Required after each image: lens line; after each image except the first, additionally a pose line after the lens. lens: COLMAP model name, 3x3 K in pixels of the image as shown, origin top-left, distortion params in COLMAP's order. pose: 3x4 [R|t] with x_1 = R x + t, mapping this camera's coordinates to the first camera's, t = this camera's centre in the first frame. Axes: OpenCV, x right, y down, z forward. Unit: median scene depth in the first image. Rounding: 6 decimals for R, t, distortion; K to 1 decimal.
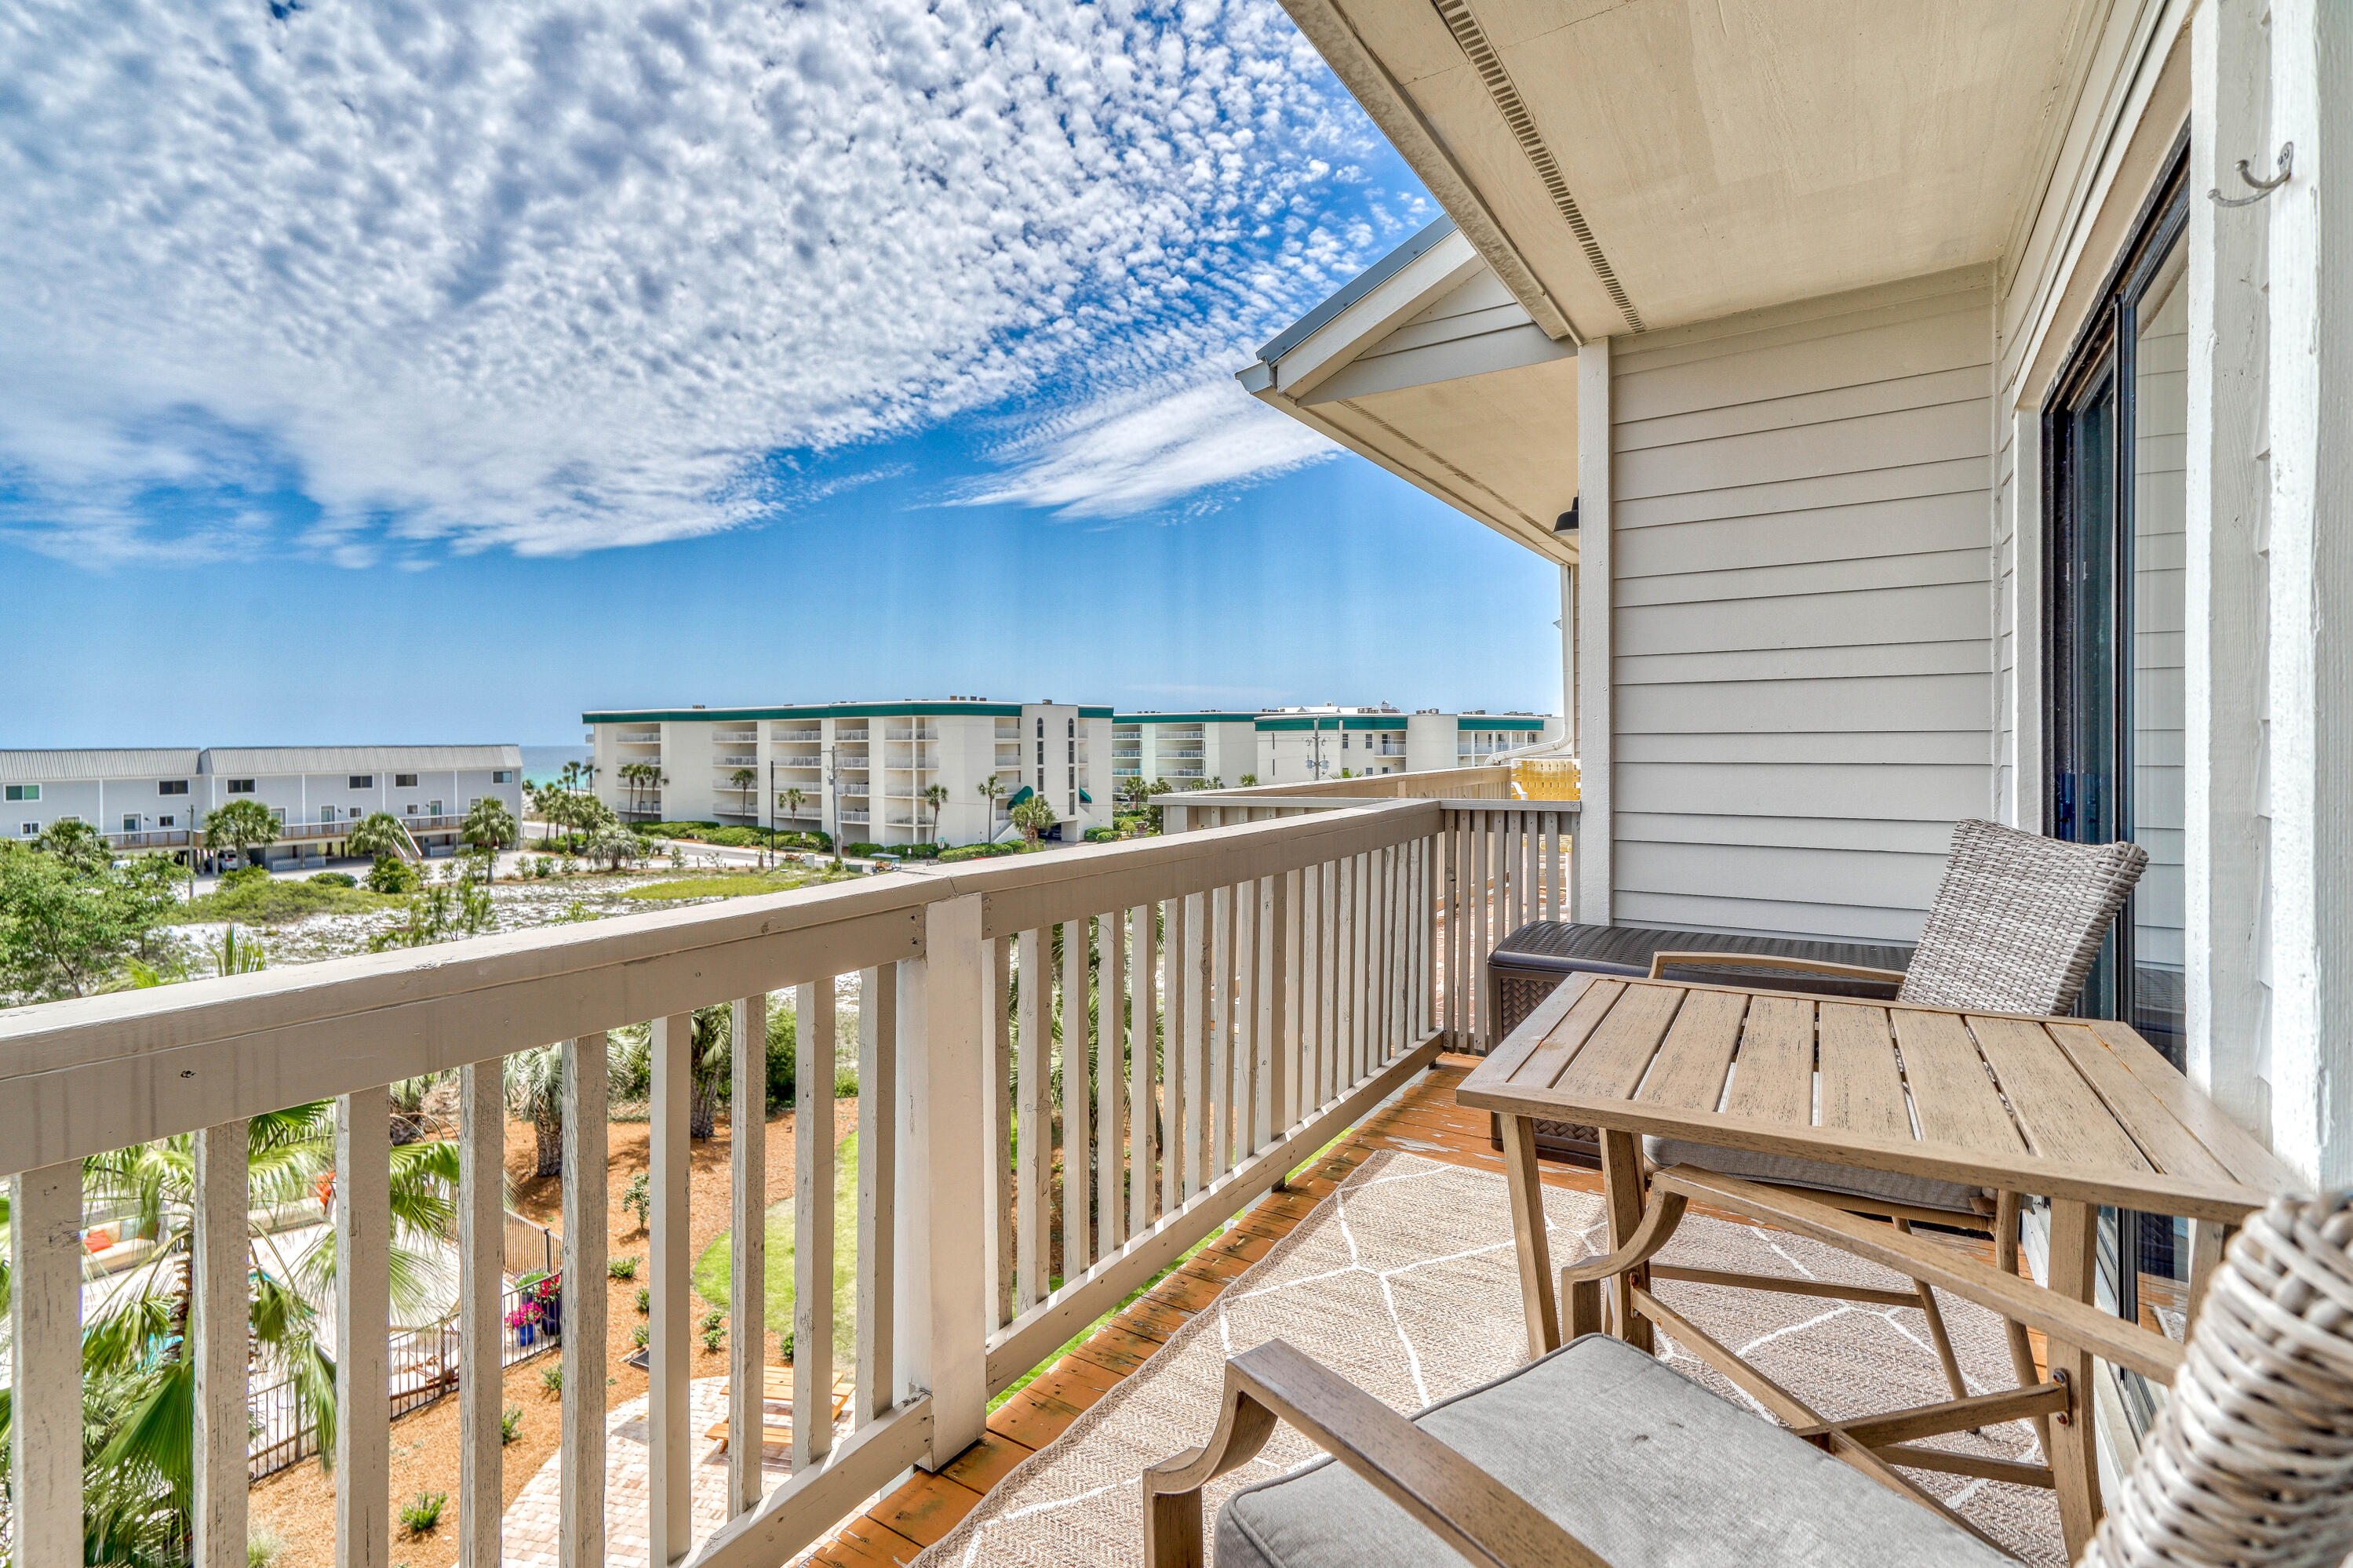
lens RADIAL K [[1102.4, 0, 1169.8], [0, 1102.4, 737.4], [0, 0, 1]] dist [-0.005686, 0.010845]
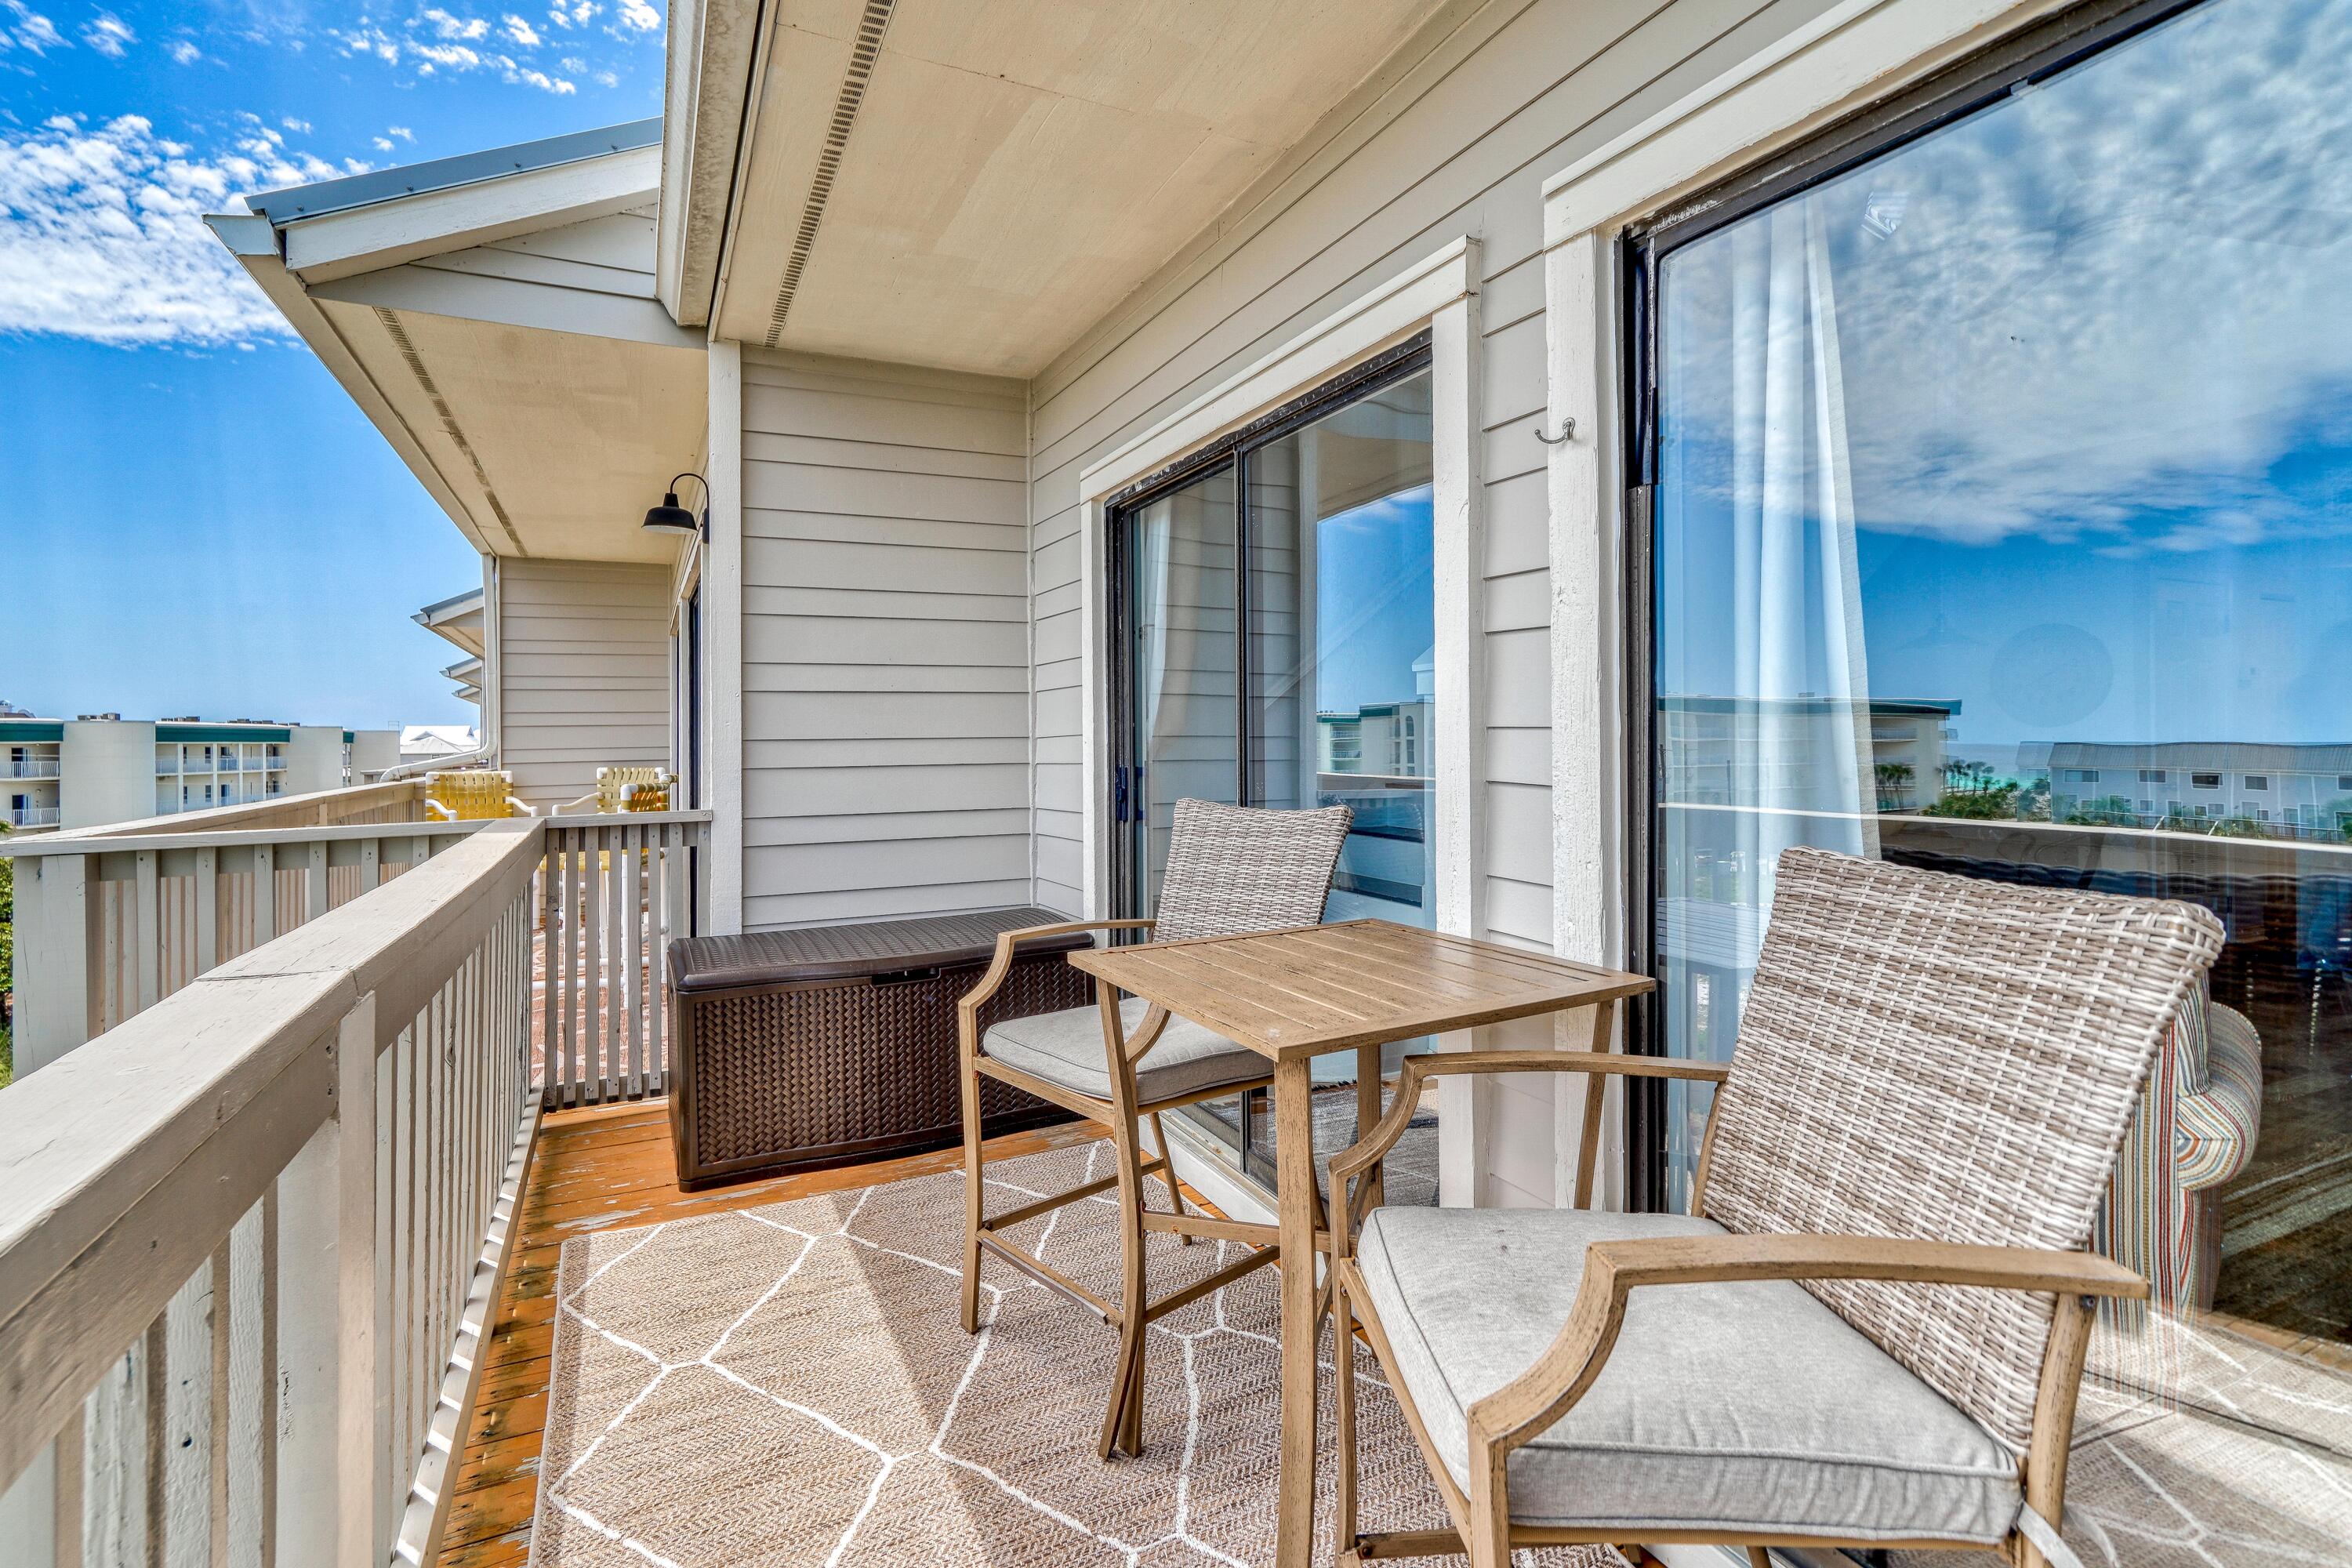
lens RADIAL K [[1102.1, 0, 1152.1], [0, 1102.1, 735.7], [0, 0, 1]] dist [-0.005686, 0.010845]
pose [[0.526011, 0.001287, 0.850477, -0.222476], [0.008619, 0.999939, -0.006844, 0.002484], [-0.850434, 0.010930, 0.525968, 0.144994]]
